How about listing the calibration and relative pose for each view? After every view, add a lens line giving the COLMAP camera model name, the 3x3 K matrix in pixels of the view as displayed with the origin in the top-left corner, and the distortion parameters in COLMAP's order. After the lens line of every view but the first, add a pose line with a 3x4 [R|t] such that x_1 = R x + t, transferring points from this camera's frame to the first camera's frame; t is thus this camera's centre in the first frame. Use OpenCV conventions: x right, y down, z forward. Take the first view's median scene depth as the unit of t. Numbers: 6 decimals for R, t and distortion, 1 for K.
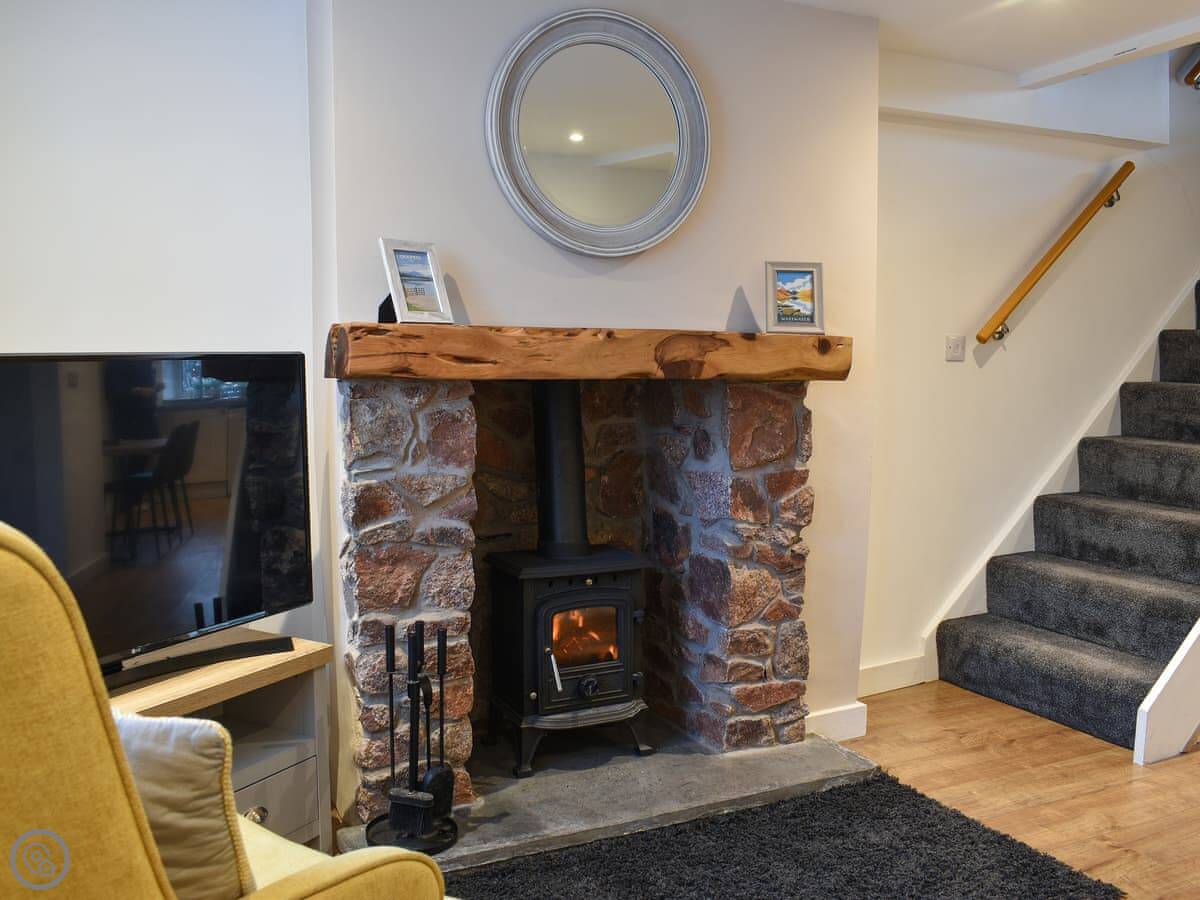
lens RADIAL K [[1044.2, 0, 592.7], [0, 1044.2, 444.9], [0, 0, 1]] dist [-0.100327, 0.016932]
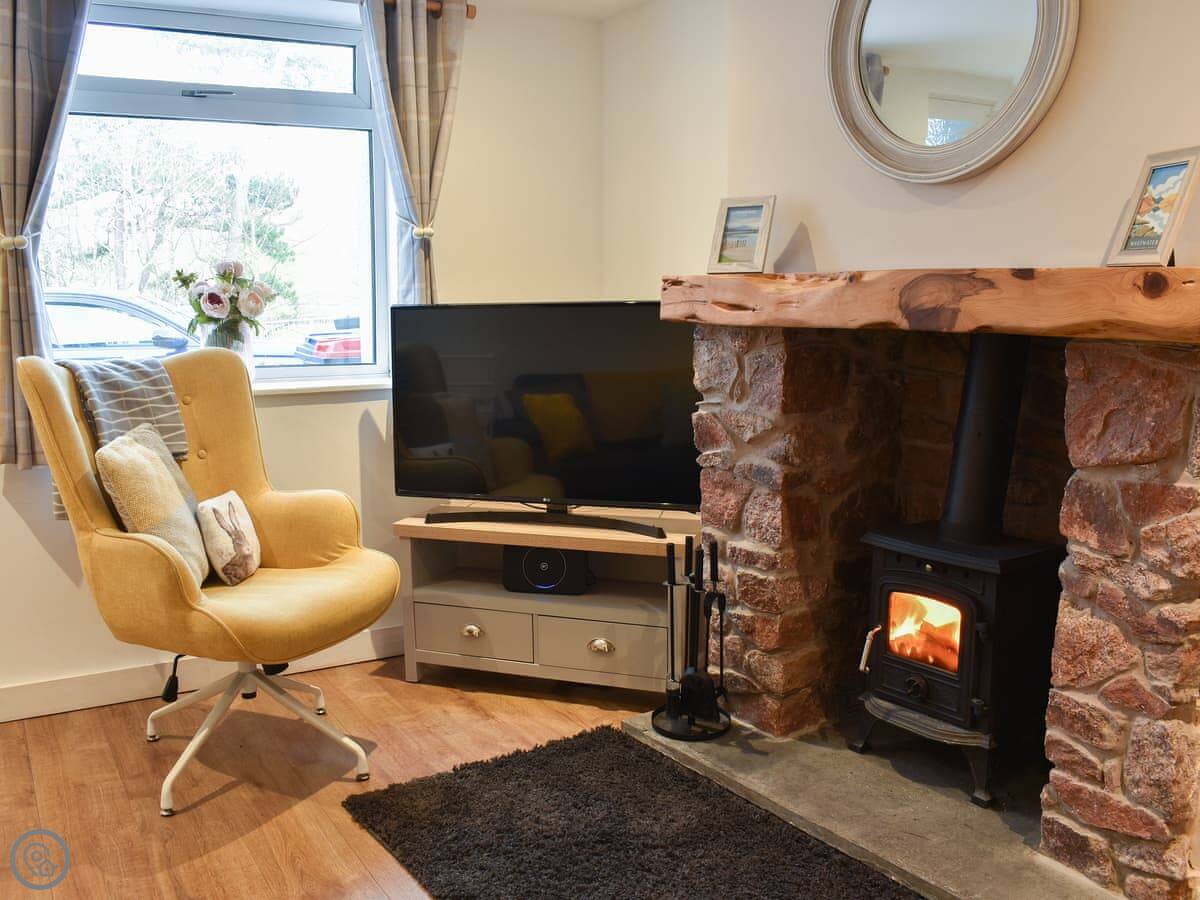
lens RADIAL K [[1044.2, 0, 592.7], [0, 1044.2, 444.9], [0, 0, 1]] dist [-0.100327, 0.016932]
pose [[0.154242, 0.126939, -0.979845, 0.807531], [-0.075695, 0.990316, 0.116380, -0.048546], [0.985129, 0.056218, 0.162357, 0.613687]]
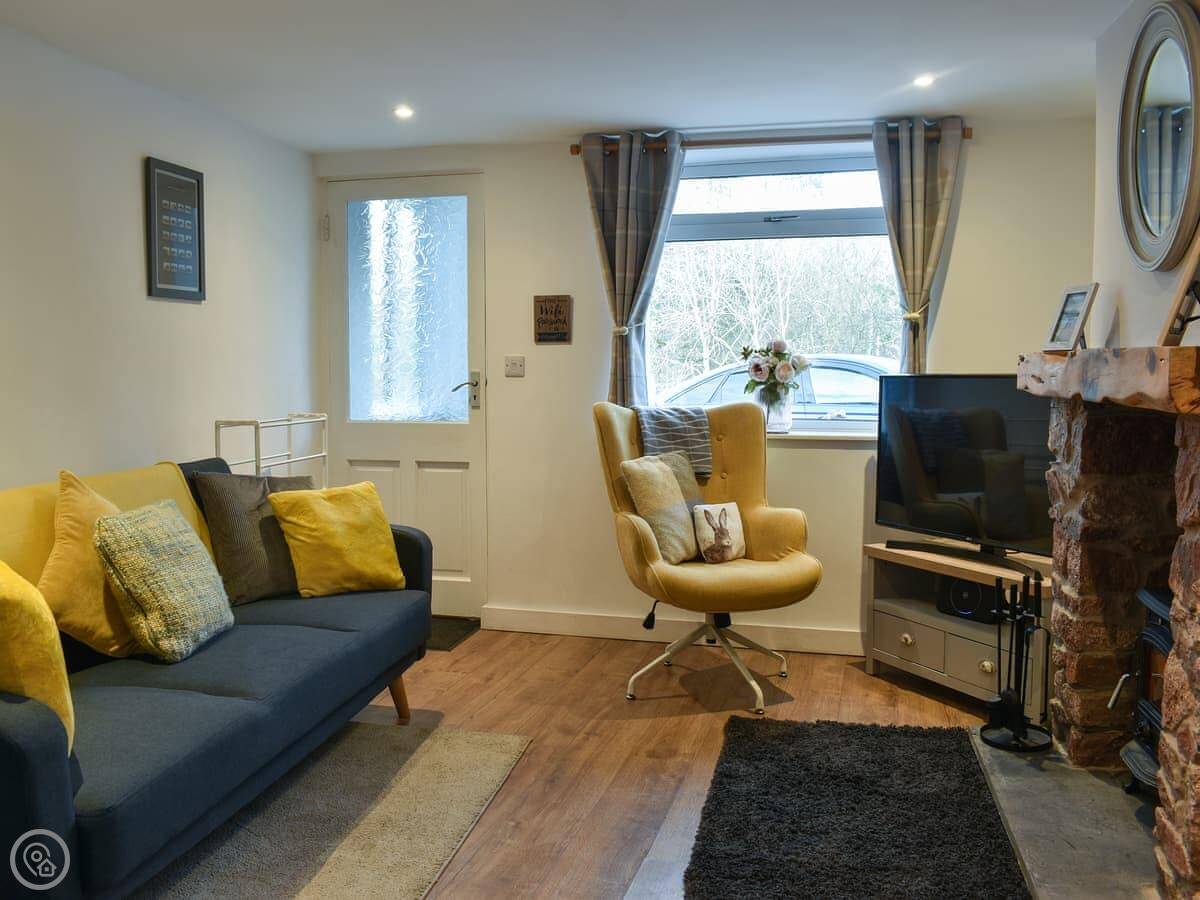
lens RADIAL K [[1044.2, 0, 592.7], [0, 1044.2, 444.9], [0, 0, 1]] dist [-0.100327, 0.016932]
pose [[-0.609323, 0.051252, -0.791264, 1.050913], [-0.068105, 0.990838, 0.116624, -0.098392], [0.789992, 0.124950, -0.600251, 1.172988]]
